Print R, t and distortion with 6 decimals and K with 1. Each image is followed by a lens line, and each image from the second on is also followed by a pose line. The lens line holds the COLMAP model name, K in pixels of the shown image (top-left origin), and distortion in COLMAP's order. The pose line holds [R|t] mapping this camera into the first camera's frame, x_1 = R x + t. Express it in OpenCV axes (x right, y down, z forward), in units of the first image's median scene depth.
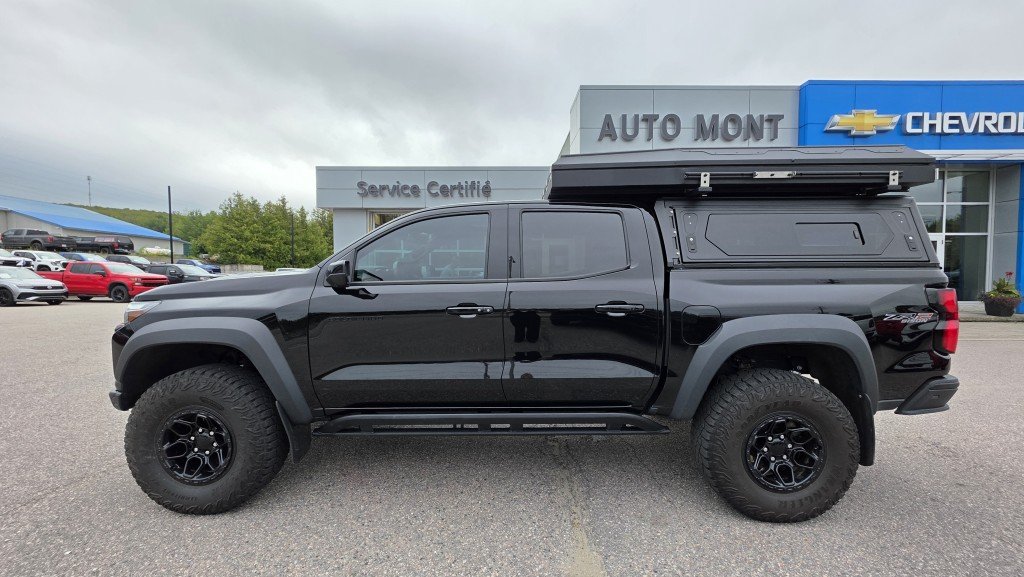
lens RADIAL K [[409.2, 0, 511.7], [0, 409.2, 289.2], [0, 0, 1]] dist [0.003609, 0.000098]
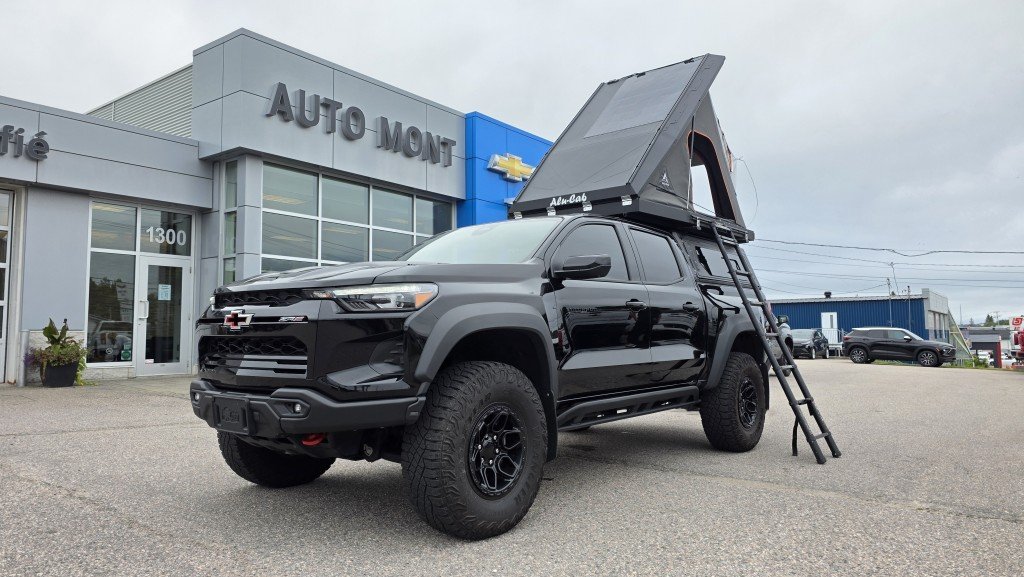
lens RADIAL K [[682.3, 0, 511.1], [0, 682.3, 280.8], [0, 0, 1]] dist [0.066644, -0.059796]
pose [[0.625834, 0.063808, 0.777342, -0.362564], [0.031550, 0.993761, -0.106974, 0.035305], [-0.779318, 0.091473, 0.619916, 0.011011]]
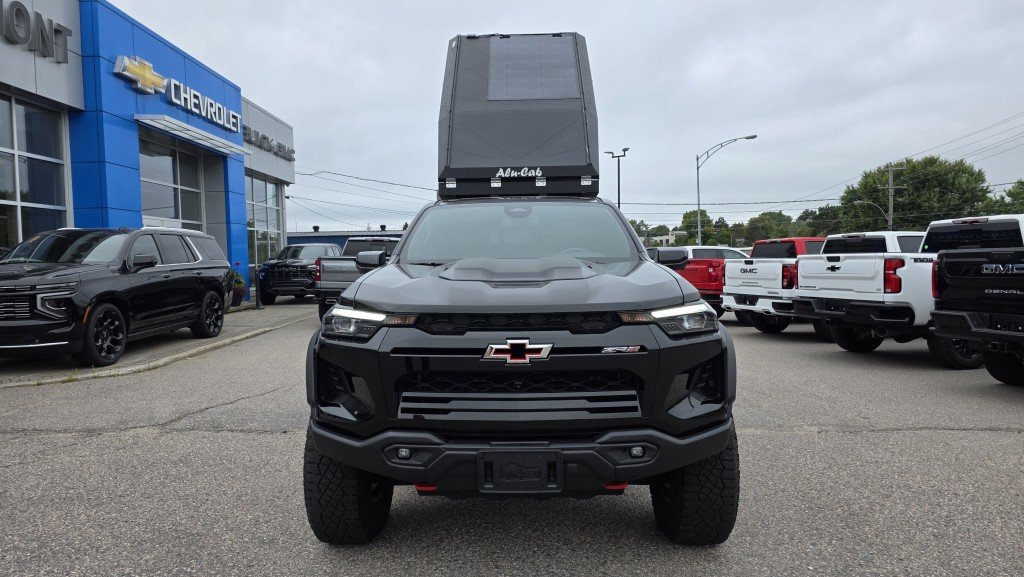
lens RADIAL K [[682.3, 0, 507.2], [0, 682.3, 277.8], [0, 0, 1]] dist [0.066644, -0.059796]
pose [[0.014499, -0.027482, 0.999517, -0.429987], [0.056696, 0.998037, 0.026619, -0.011234], [-0.998286, 0.056283, 0.016029, 0.268227]]
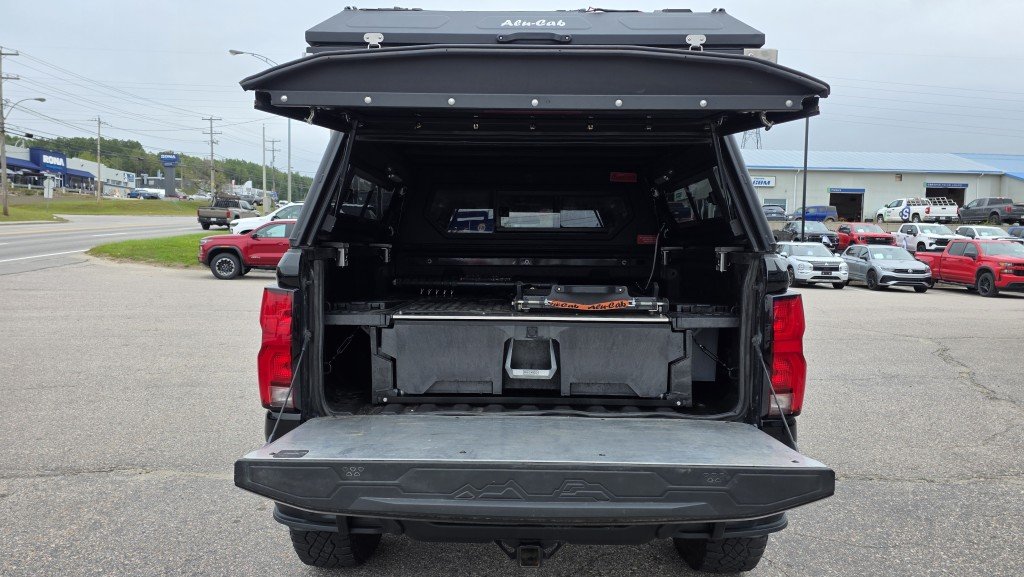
lens RADIAL K [[682.3, 0, 515.0], [0, 682.3, 292.4], [0, 0, 1]] dist [0.066644, -0.059796]
pose [[0.009550, 0.066423, -0.997746, 0.383708], [-0.054333, 0.996352, 0.065810, -0.013991], [0.998477, 0.053582, 0.013124, 0.256613]]
